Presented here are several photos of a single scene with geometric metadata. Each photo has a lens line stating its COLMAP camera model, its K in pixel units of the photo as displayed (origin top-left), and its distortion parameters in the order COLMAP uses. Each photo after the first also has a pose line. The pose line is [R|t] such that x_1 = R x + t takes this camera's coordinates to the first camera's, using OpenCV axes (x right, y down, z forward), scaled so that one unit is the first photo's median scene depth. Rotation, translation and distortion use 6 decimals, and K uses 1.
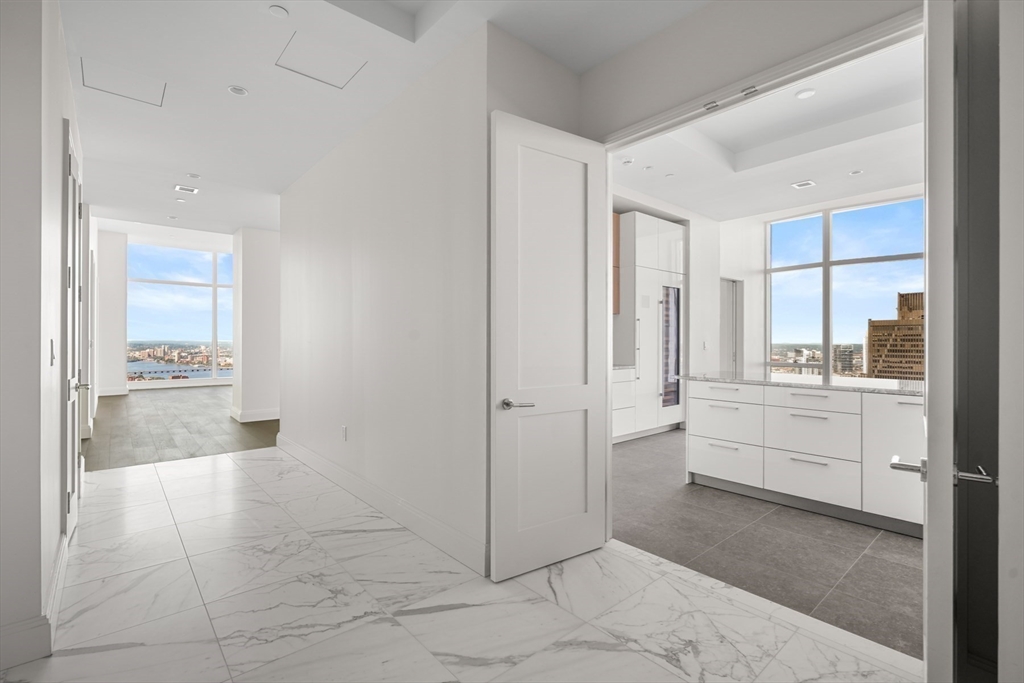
lens RADIAL K [[463.3, 0, 511.5], [0, 463.3, 340.9], [0, 0, 1]] dist [0.001735, -0.000461]
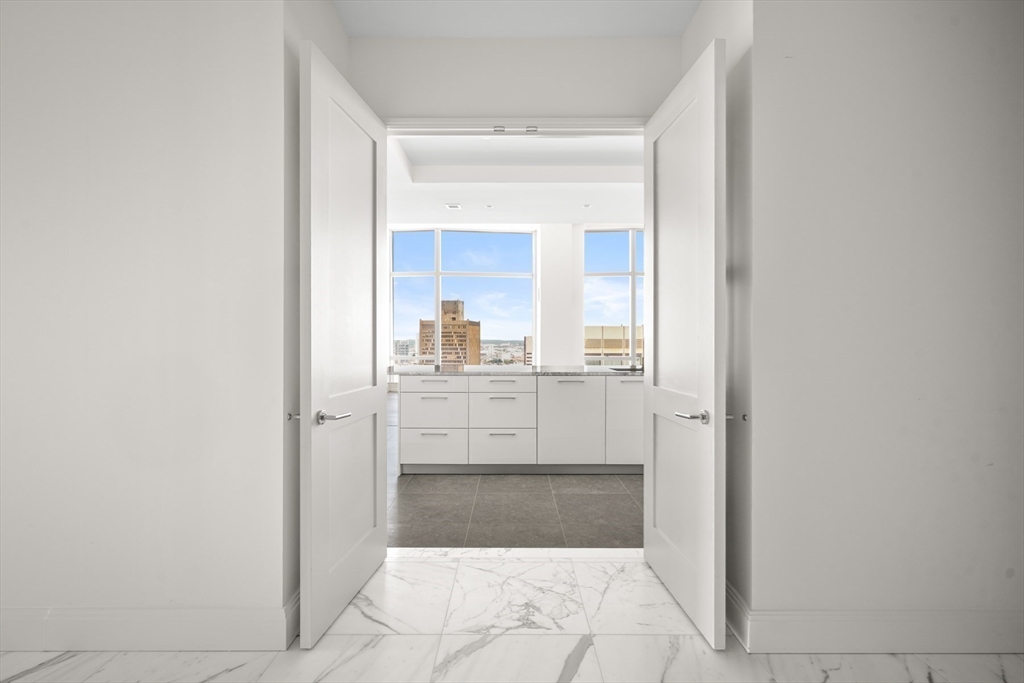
lens RADIAL K [[463.3, 0, 511.7], [0, 463.3, 338.4], [0, 0, 1]] dist [0.001735, -0.000461]
pose [[0.655835, -0.002569, 0.754899, -0.383485], [0.000099, 0.999994, 0.003317, -0.001632], [-0.754904, -0.002101, 0.655832, 0.225935]]
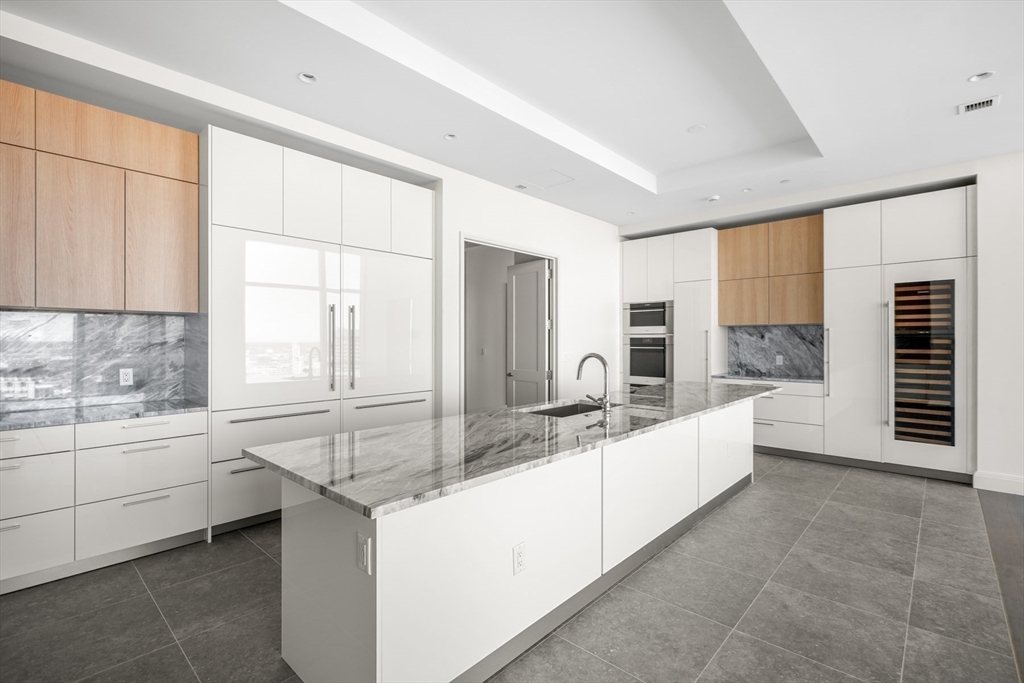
lens RADIAL K [[463.3, 0, 511.6], [0, 463.3, 340.8], [0, 0, 1]] dist [0.001735, -0.000461]
pose [[0.103452, -0.000806, -0.994634, 2.471696], [0.000187, 1.000000, -0.000791, -0.051654], [0.994634, -0.000104, 0.103452, 0.685176]]
